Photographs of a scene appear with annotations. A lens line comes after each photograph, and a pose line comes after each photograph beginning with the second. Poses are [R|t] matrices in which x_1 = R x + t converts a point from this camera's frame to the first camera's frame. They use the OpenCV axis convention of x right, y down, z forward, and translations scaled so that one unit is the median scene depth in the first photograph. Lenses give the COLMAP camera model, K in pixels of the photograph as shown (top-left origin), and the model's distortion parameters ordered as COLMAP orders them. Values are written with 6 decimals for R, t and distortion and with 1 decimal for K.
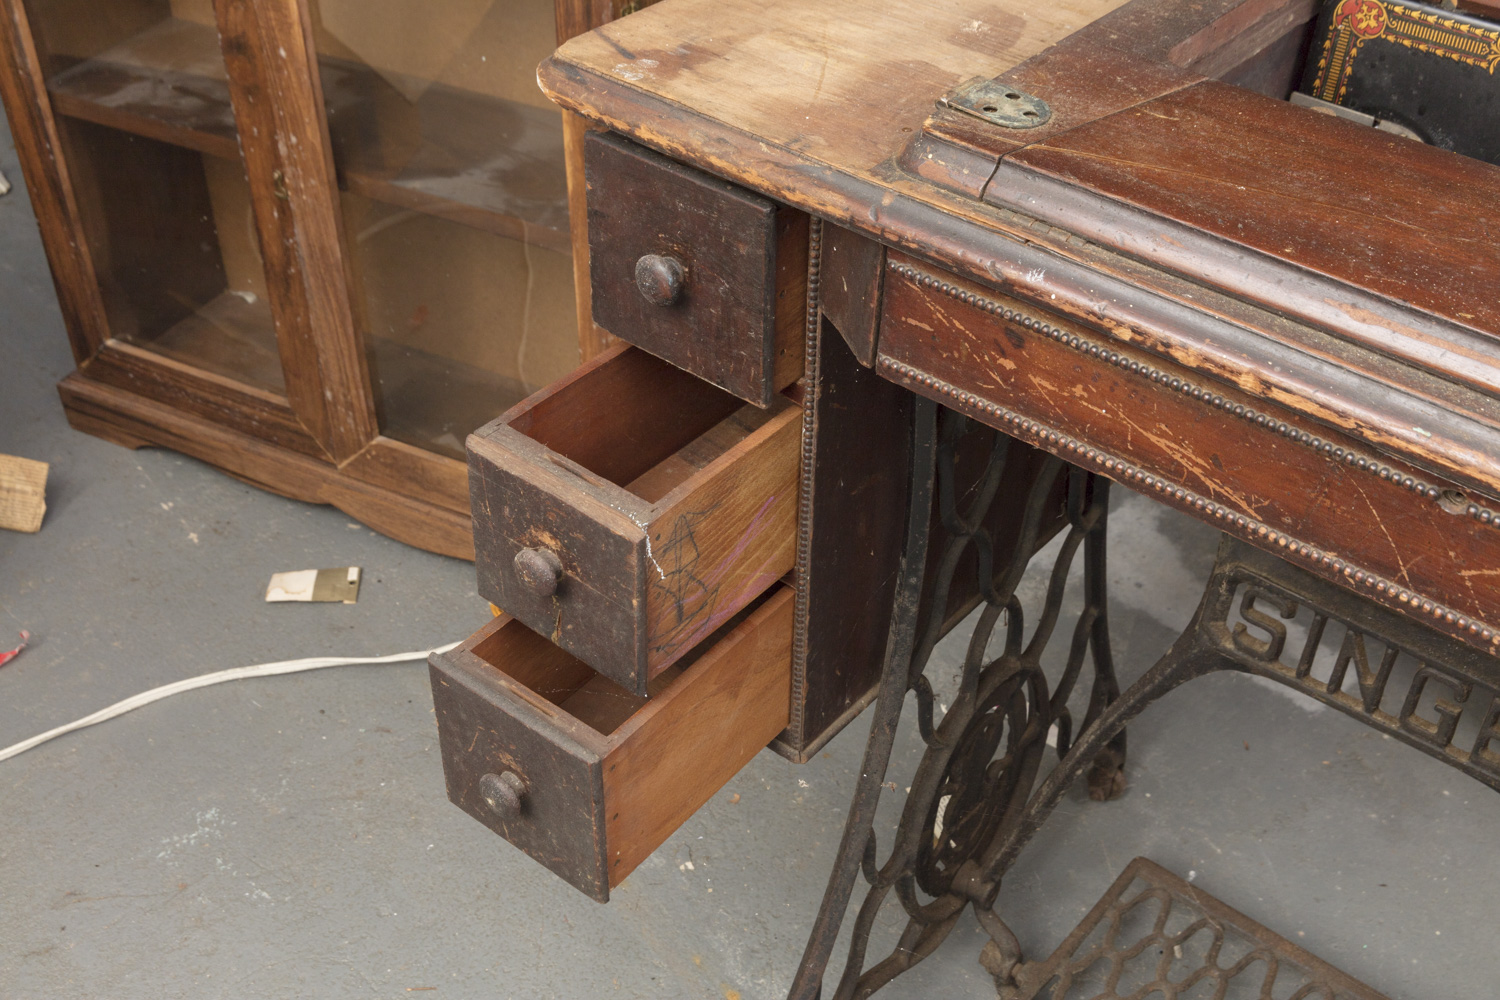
lens RADIAL K [[1742.3, 0, 745.5], [0, 1742.3, 491.2], [0, 0, 1]] dist [-0.023950, -0.016822]
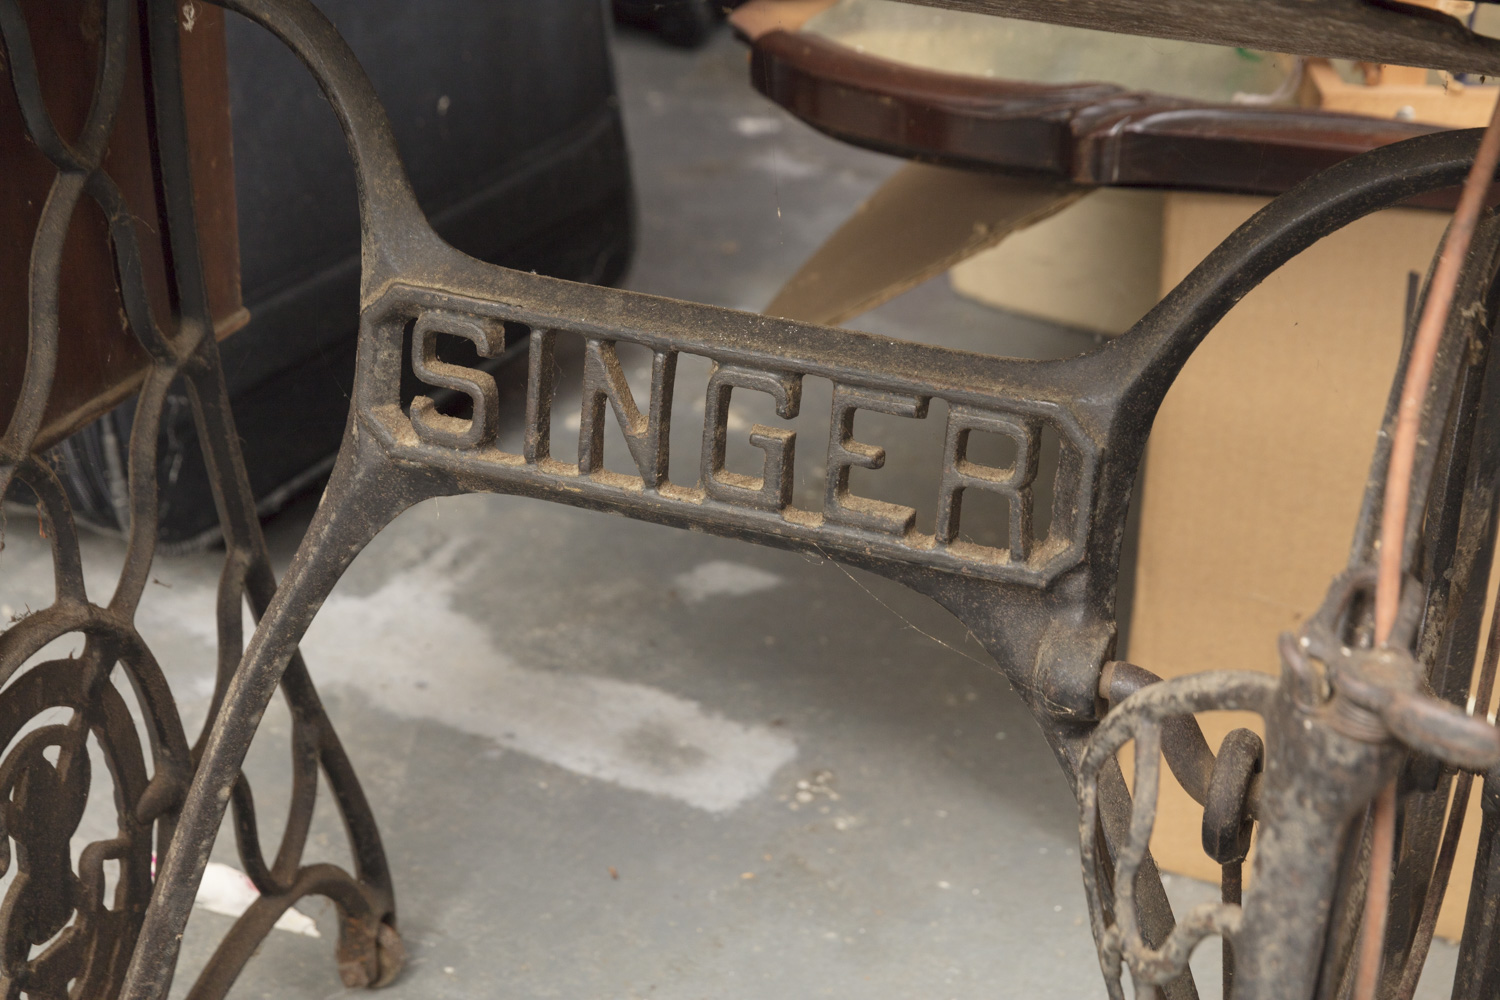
lens RADIAL K [[2711.1, 0, 750.5], [0, 2711.1, 488.0], [0, 0, 1]] dist [-0.048258, 0.213491]
pose [[0.953148, -0.118895, 0.278160, 0.195461], [0.173062, 0.968500, -0.179048, 0.390351], [-0.248110, 0.218798, 0.943700, 0.219959]]
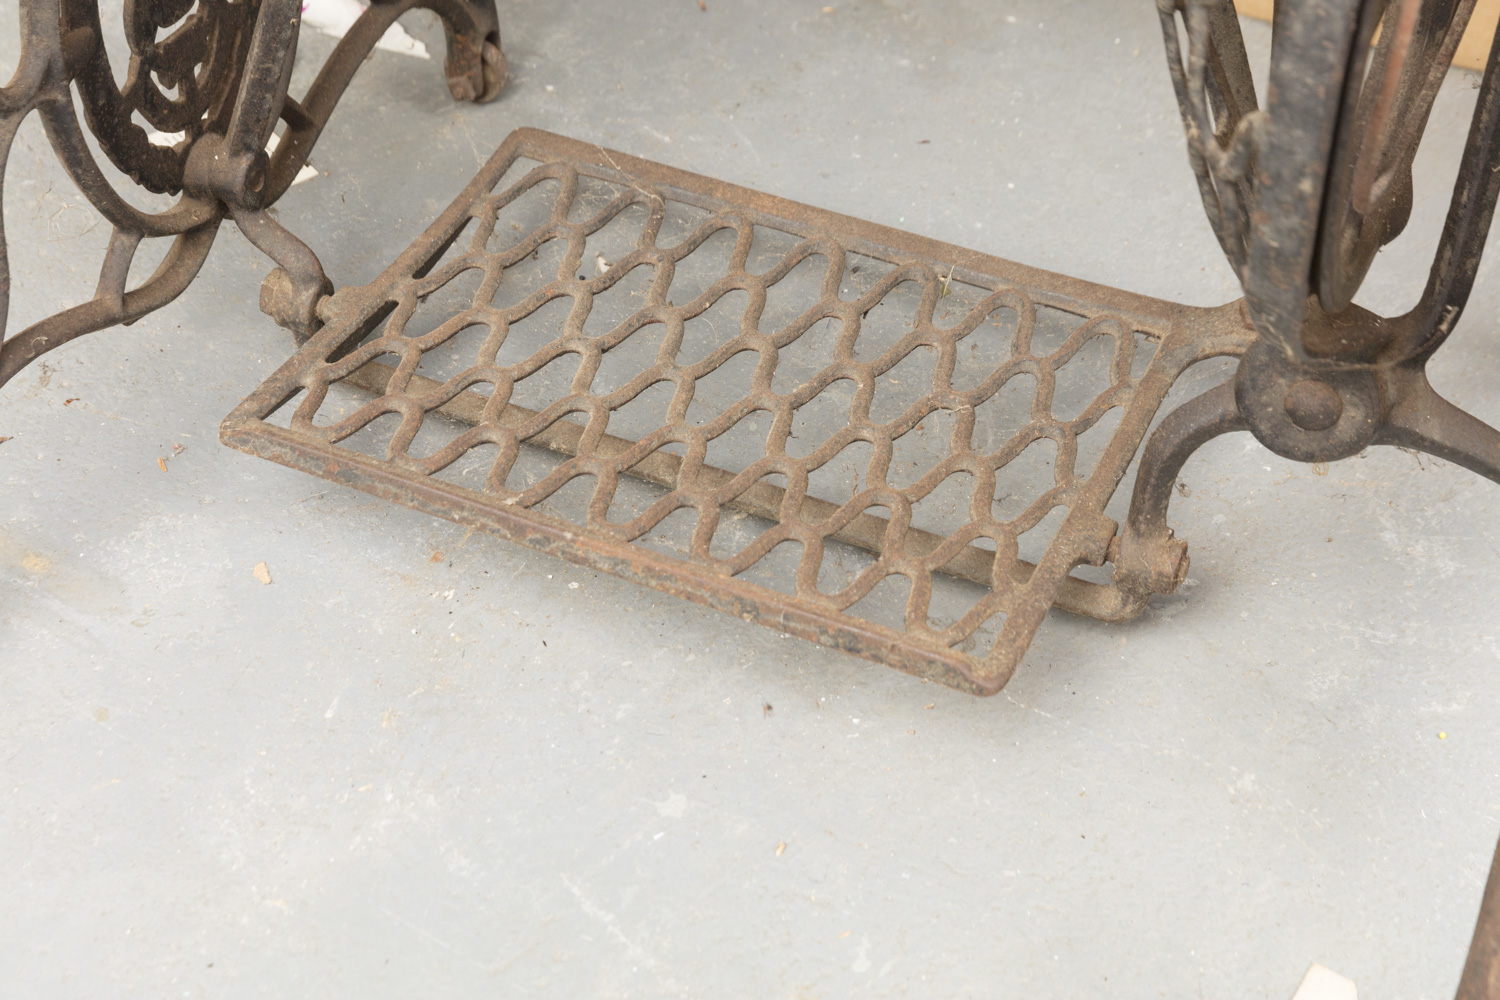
lens RADIAL K [[2454.4, 0, 748.0], [0, 2454.4, 481.9], [0, 0, 1]] dist [-0.011540, -0.039087]
pose [[0.963427, -0.178231, 0.200108, 0.200287], [0.161666, 0.982125, 0.096404, 0.471995], [-0.213713, -0.060527, 0.975020, 0.267440]]
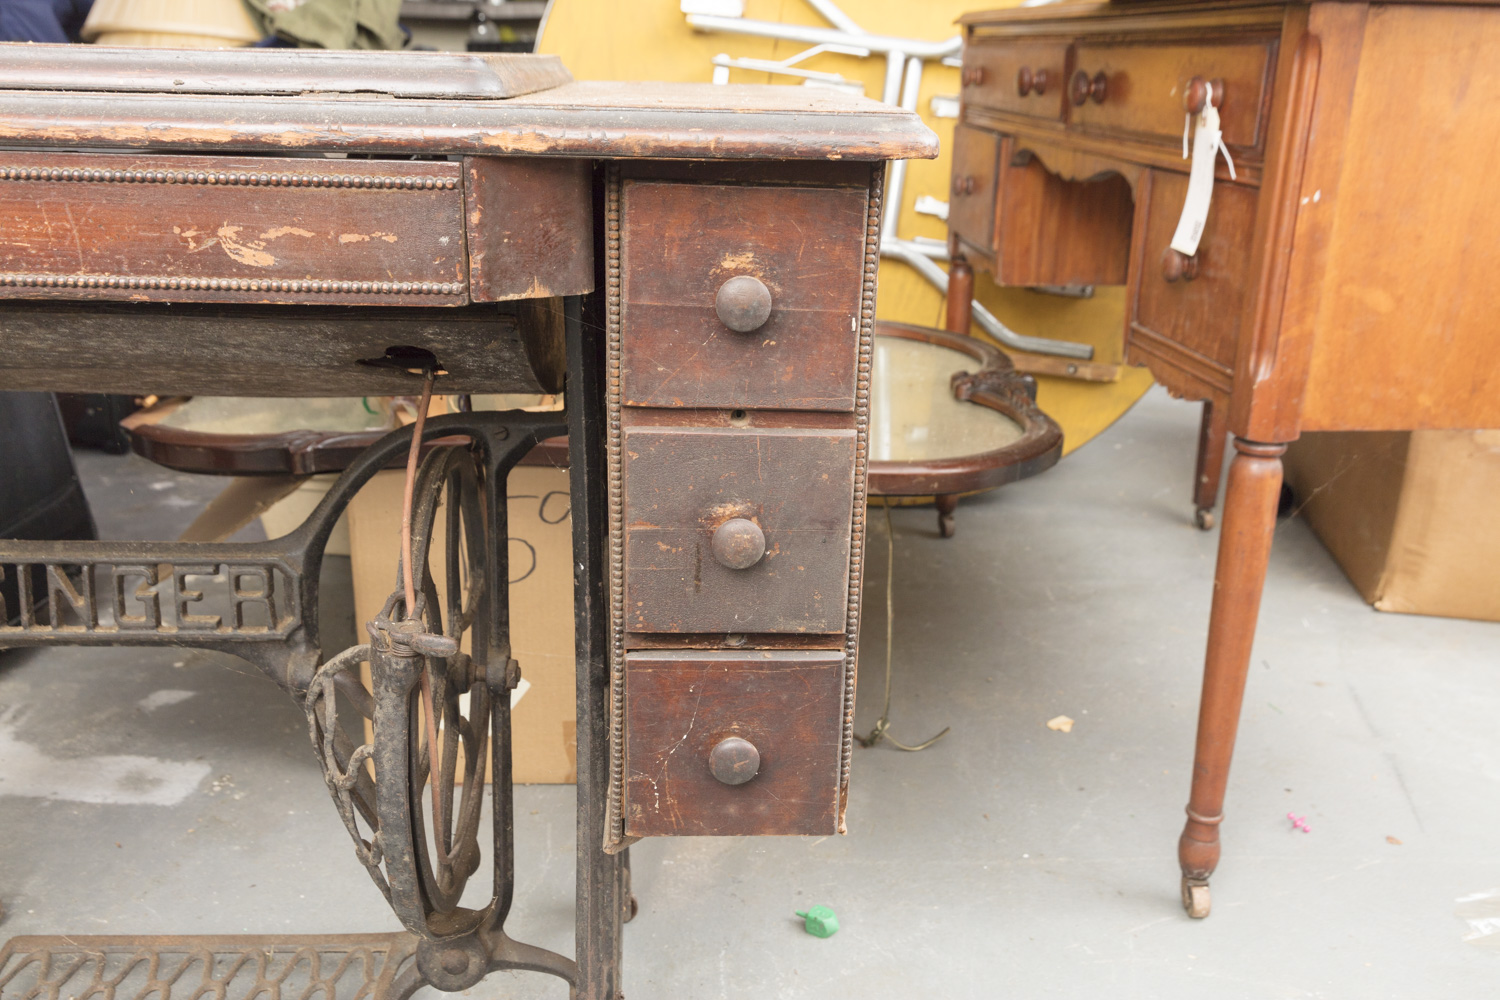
lens RADIAL K [[1298.4, 0, 745.7], [0, 1298.4, 493.3], [0, 0, 1]] dist [-0.020626, 0.034656]
pose [[0.739900, -0.208092, 0.639723, 0.188938], [0.398612, 0.901650, -0.167739, 0.503337], [-0.541900, 0.379111, 0.750079, 0.059183]]
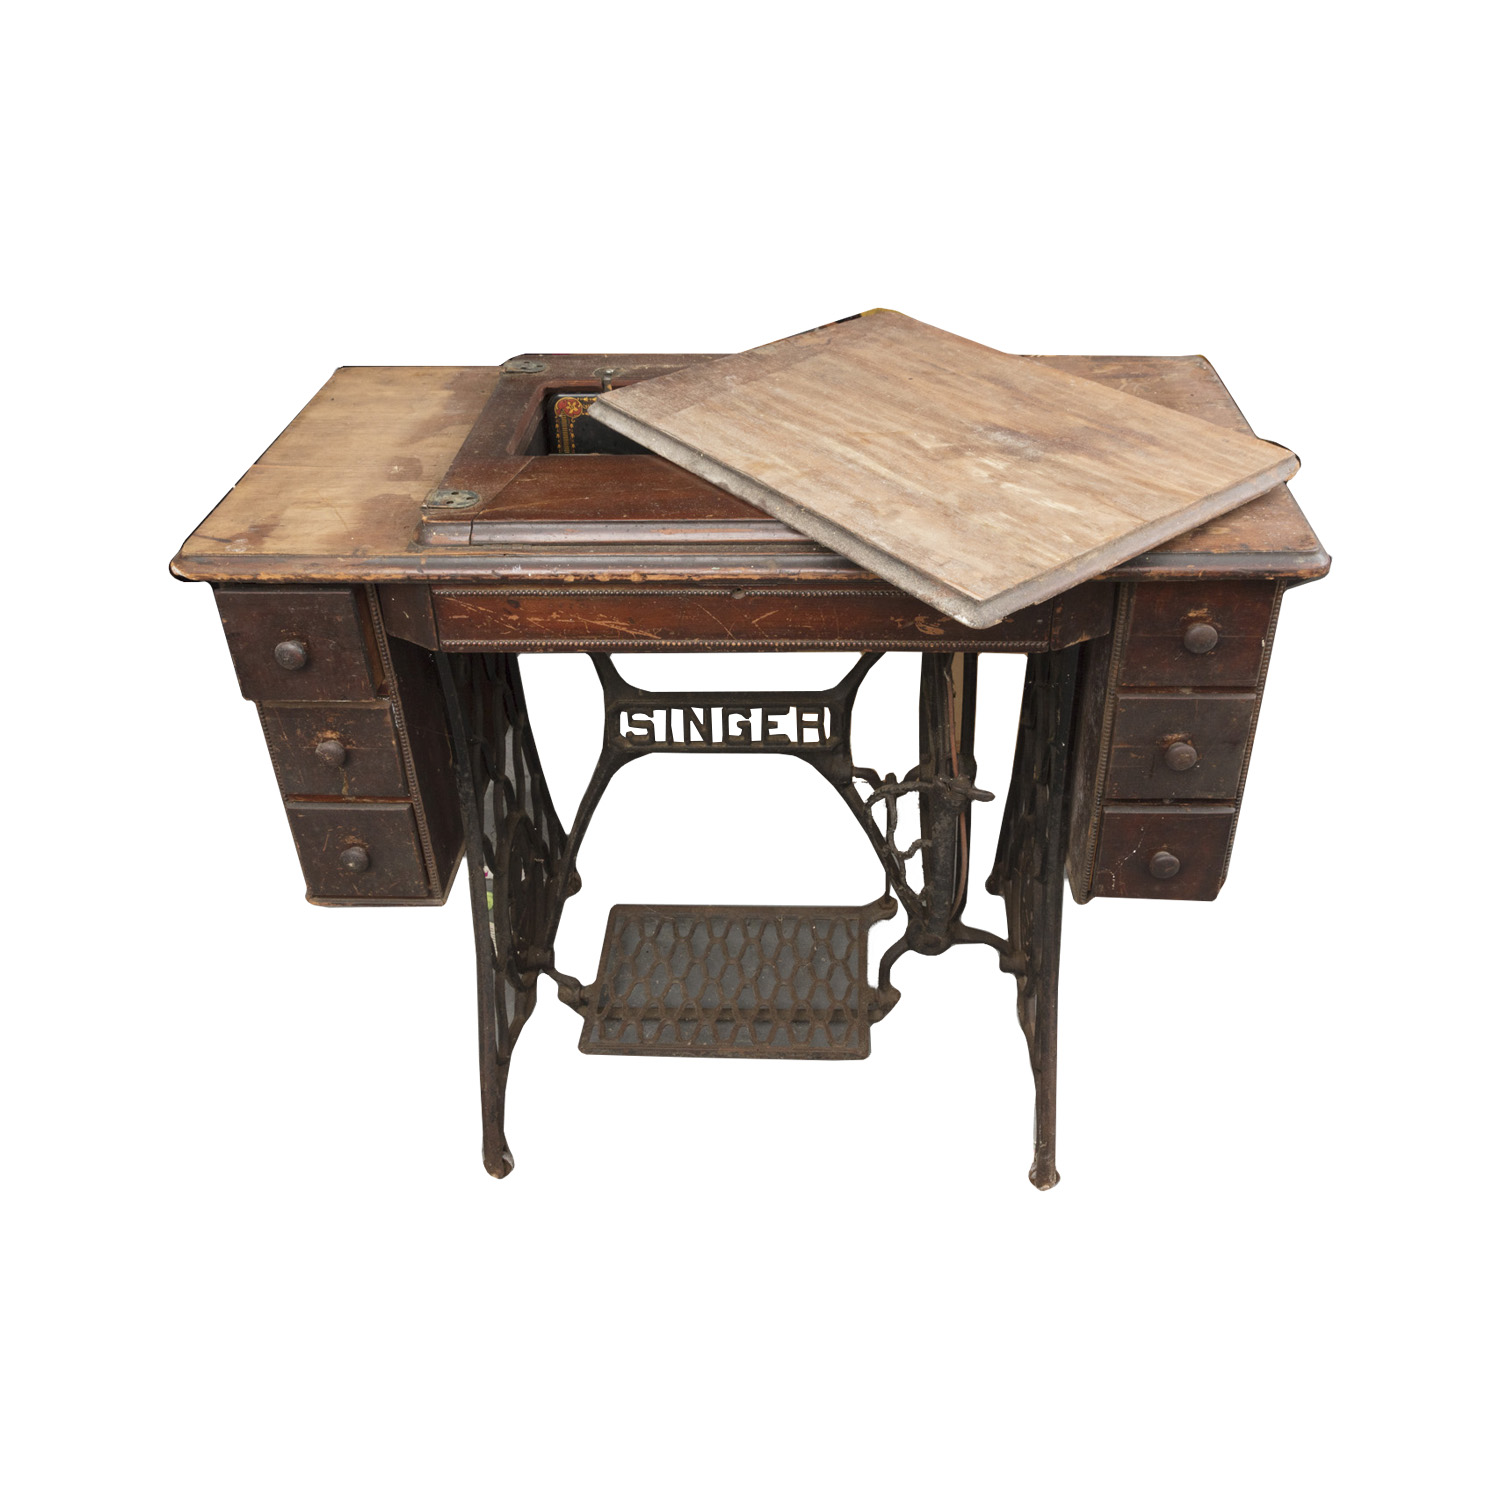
lens RADIAL K [[1358.8, 0, 761.2], [0, 1358.8, 670.1], [0, 0, 1]] dist [0.002881, -0.003297]
pose [[0.797313, -0.359850, 0.484562, -0.383224], [0.401720, 0.915567, 0.018924, 0.063261], [-0.450458, 0.179570, 0.874552, -0.451795]]
